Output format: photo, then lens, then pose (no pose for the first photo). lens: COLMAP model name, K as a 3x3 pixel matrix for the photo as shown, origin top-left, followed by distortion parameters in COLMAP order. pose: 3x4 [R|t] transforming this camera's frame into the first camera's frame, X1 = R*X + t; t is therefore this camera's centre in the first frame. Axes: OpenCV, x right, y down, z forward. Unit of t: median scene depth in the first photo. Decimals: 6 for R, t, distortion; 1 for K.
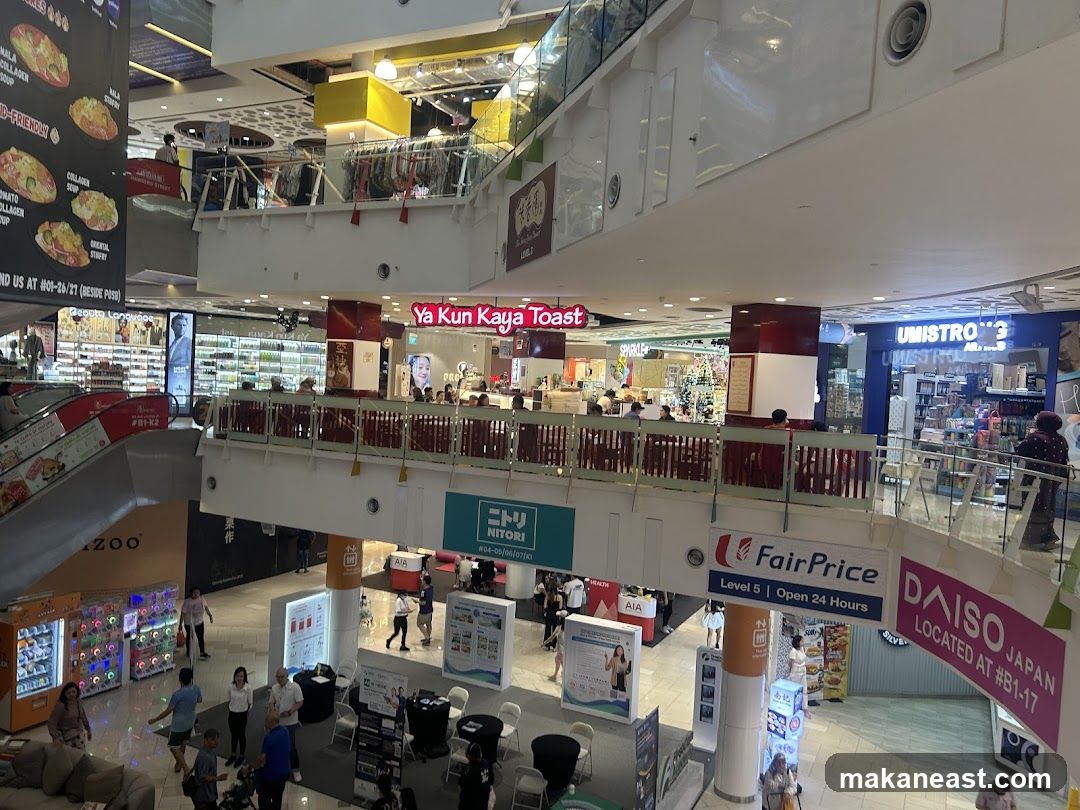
lens RADIAL K [[778.9, 0, 540.0], [0, 778.9, 405.0], [0, 0, 1]] dist [0.107369, -0.078529]
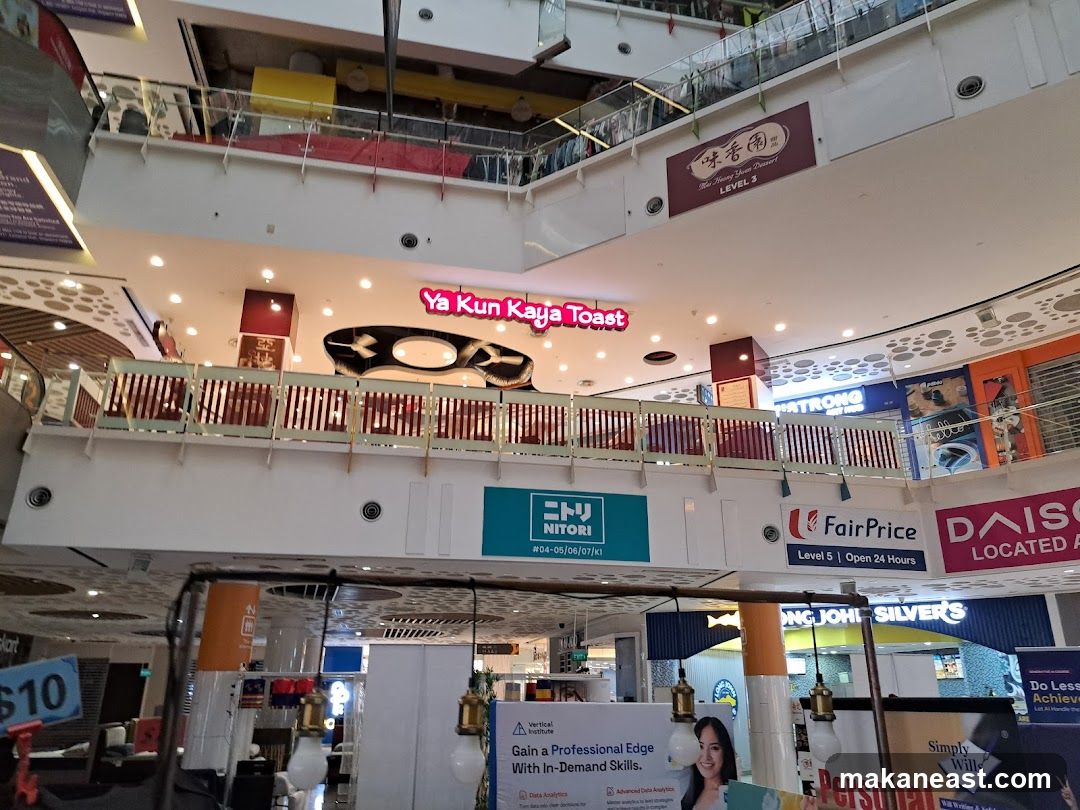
lens RADIAL K [[778.9, 0, 540.0], [0, 778.9, 405.0], [0, 0, 1]] dist [0.107369, -0.078529]
pose [[0.785526, 0.171449, 0.594604, -0.612841], [0.053567, 0.938409, -0.341350, 0.332016], [-0.616506, 0.299990, 0.727960, 0.338445]]
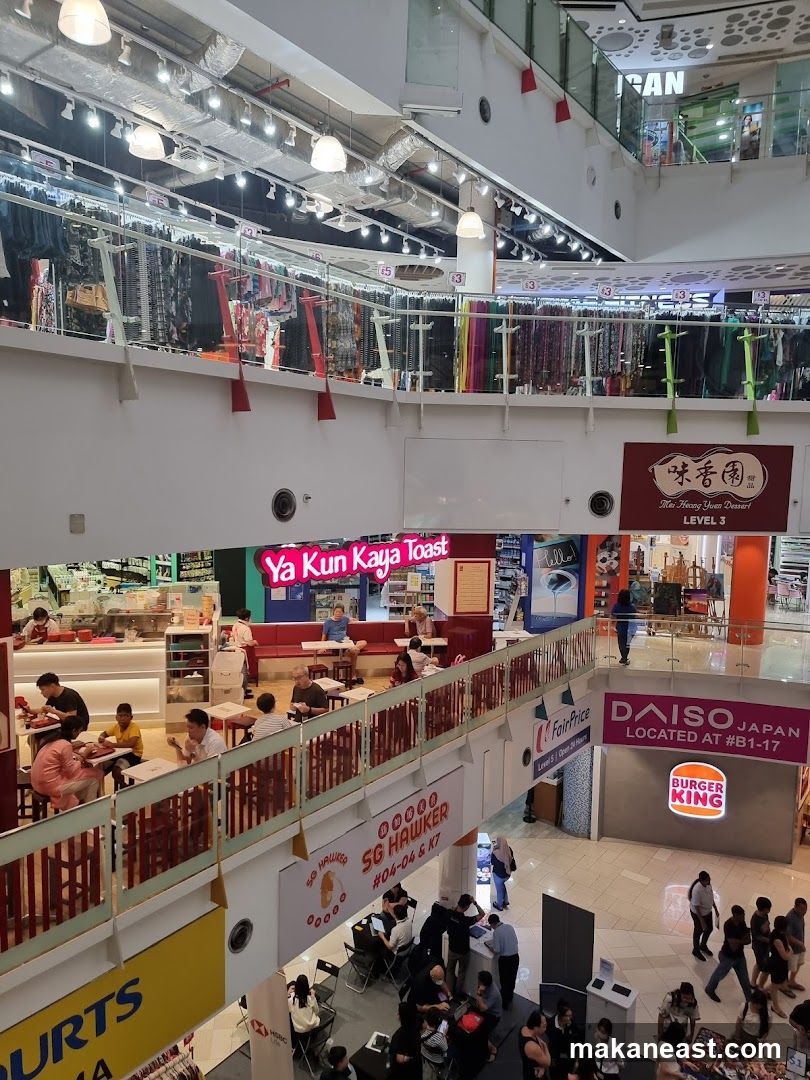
lens RADIAL K [[778.9, 0, 404.6], [0, 778.9, 555.9], [0, 0, 1]] dist [0.107369, -0.078529]
pose [[0.163329, -0.169636, 0.971878, -0.746101], [0.019809, 0.985472, 0.168679, -0.237137], [-0.986373, -0.008298, 0.164316, 0.882053]]
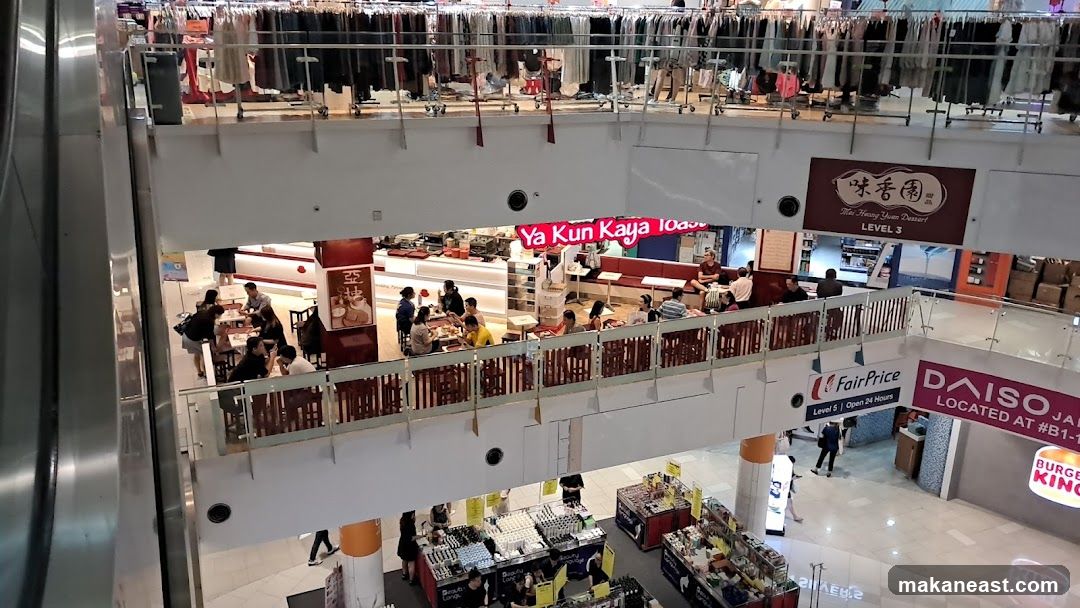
lens RADIAL K [[875.0, 0, 501.7], [0, 875.0, 288.1], [0, 0, 1]] dist [0.003765, -0.002740]
pose [[0.656463, -0.276039, 0.702039, -0.926455], [0.057388, 0.946222, 0.318388, -0.397335], [-0.752172, -0.168722, 0.637001, 0.441428]]
